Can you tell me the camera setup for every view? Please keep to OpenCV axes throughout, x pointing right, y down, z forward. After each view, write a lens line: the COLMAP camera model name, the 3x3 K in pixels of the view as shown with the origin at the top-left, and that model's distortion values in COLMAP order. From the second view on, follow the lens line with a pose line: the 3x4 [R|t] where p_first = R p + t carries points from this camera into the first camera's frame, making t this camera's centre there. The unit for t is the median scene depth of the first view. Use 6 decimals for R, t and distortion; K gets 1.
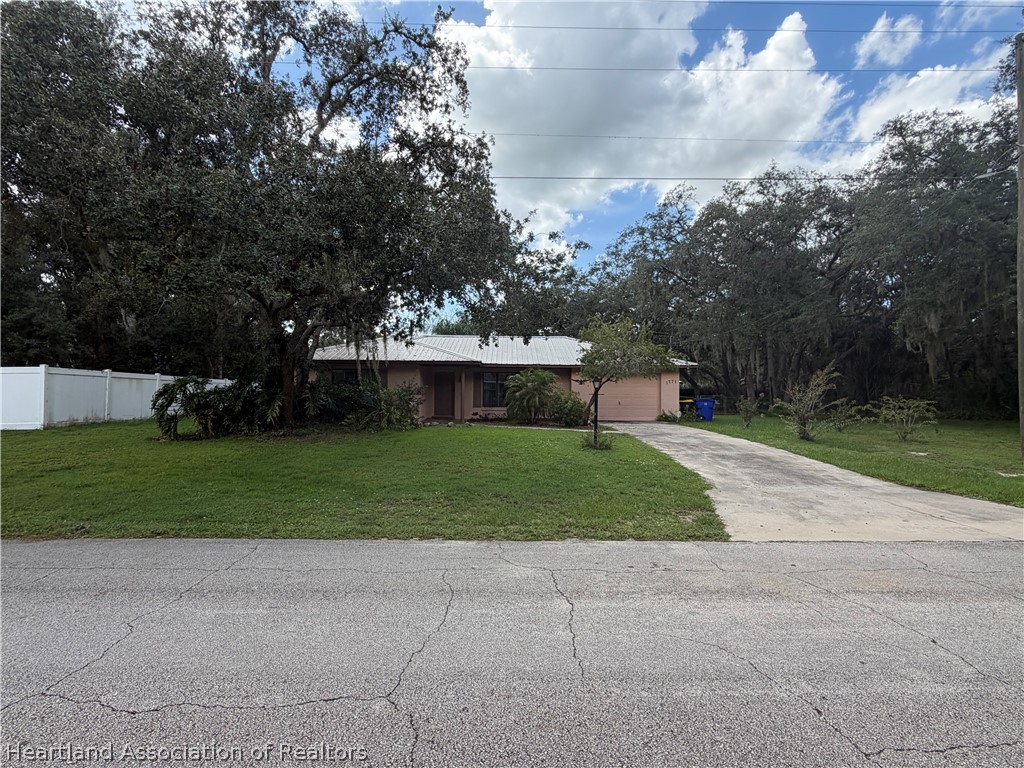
lens RADIAL K [[498.3, 0, 509.5], [0, 498.3, 388.3], [0, 0, 1]] dist [0.006008, 0.000312]
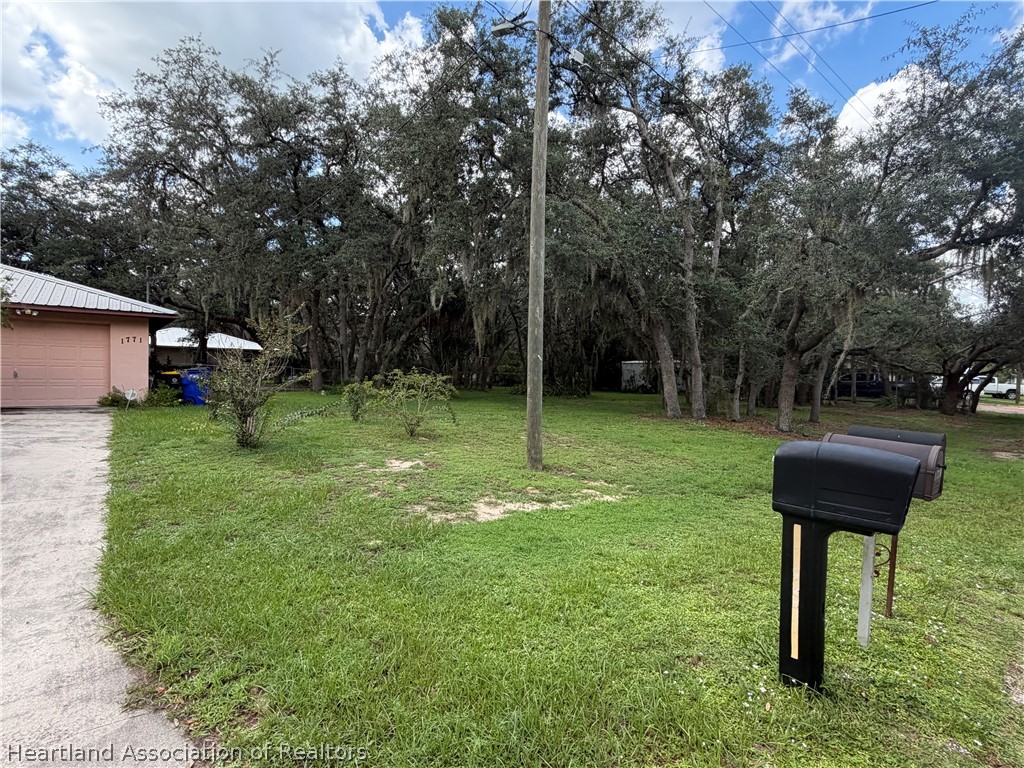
lens RADIAL K [[498.3, 0, 513.1], [0, 498.3, 388.0], [0, 0, 1]] dist [0.006008, 0.000312]
pose [[0.785835, -0.006434, 0.618403, 0.332630], [-0.025712, 0.998741, 0.043065, 0.007460], [-0.617901, -0.049742, 0.784681, 0.274679]]
